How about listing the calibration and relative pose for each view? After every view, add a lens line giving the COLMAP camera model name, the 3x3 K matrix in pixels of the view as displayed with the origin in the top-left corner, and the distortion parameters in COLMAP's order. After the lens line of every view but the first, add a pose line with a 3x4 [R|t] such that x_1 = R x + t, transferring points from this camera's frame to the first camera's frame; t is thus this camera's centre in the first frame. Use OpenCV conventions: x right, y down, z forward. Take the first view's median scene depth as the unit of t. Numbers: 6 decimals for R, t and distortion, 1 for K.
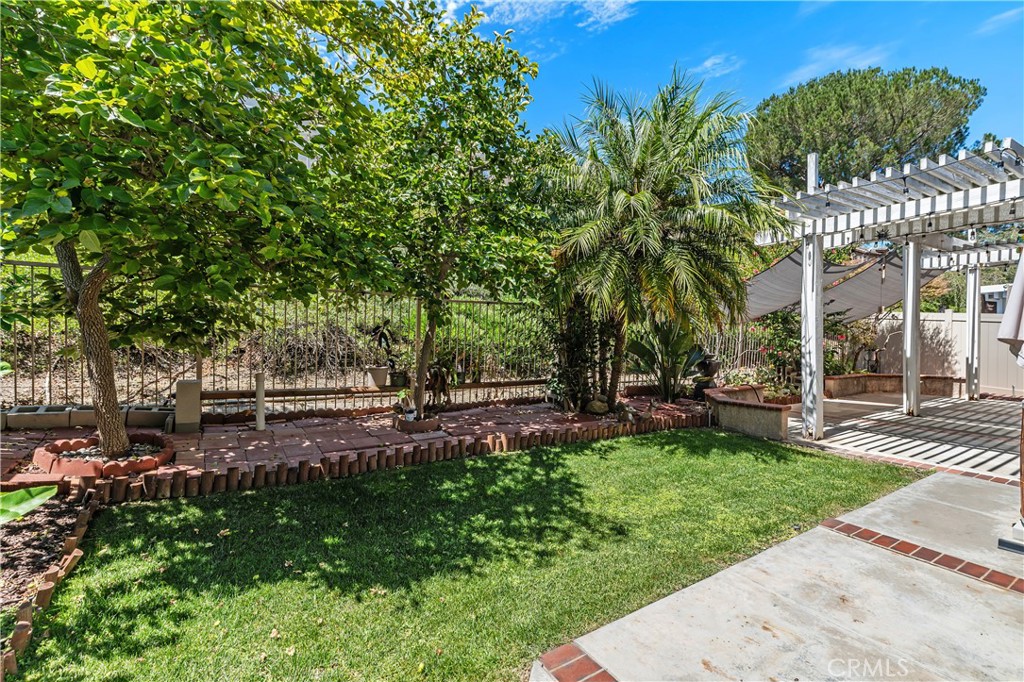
lens RADIAL K [[466.4, 0, 510.9], [0, 466.4, 340.6], [0, 0, 1]] dist [0.010397, -0.000883]
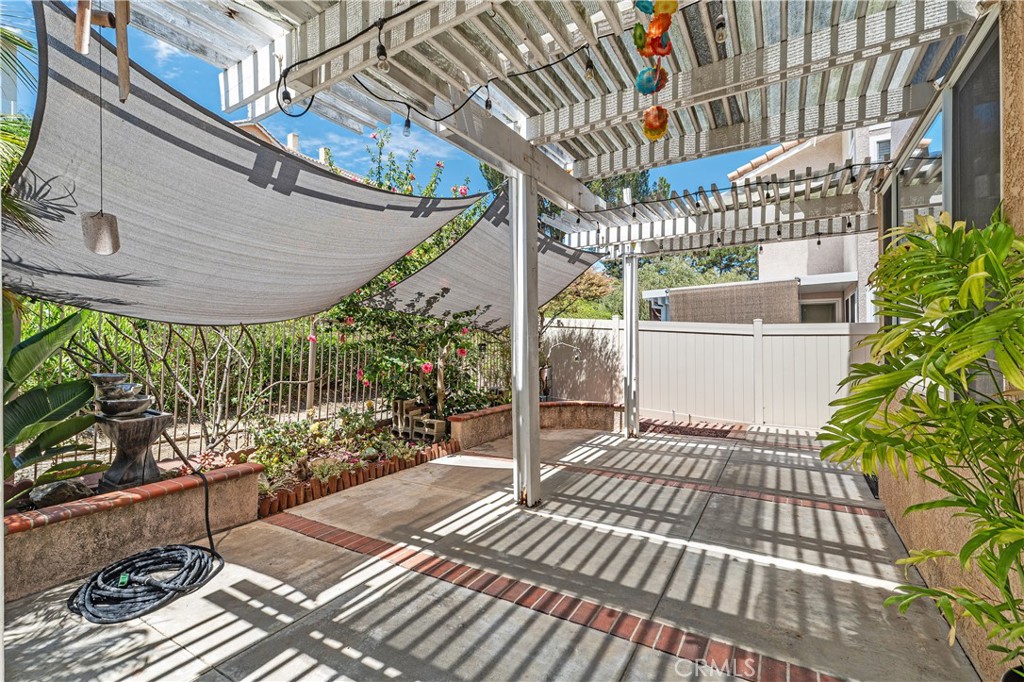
lens RADIAL K [[466.4, 0, 510.9], [0, 466.4, 340.6], [0, 0, 1]] dist [0.010397, -0.000883]
pose [[0.892783, -0.002112, 0.450483, 0.470871], [0.011958, 0.999748, -0.019013, -0.009668], [-0.450329, 0.022362, 0.892583, 0.421052]]
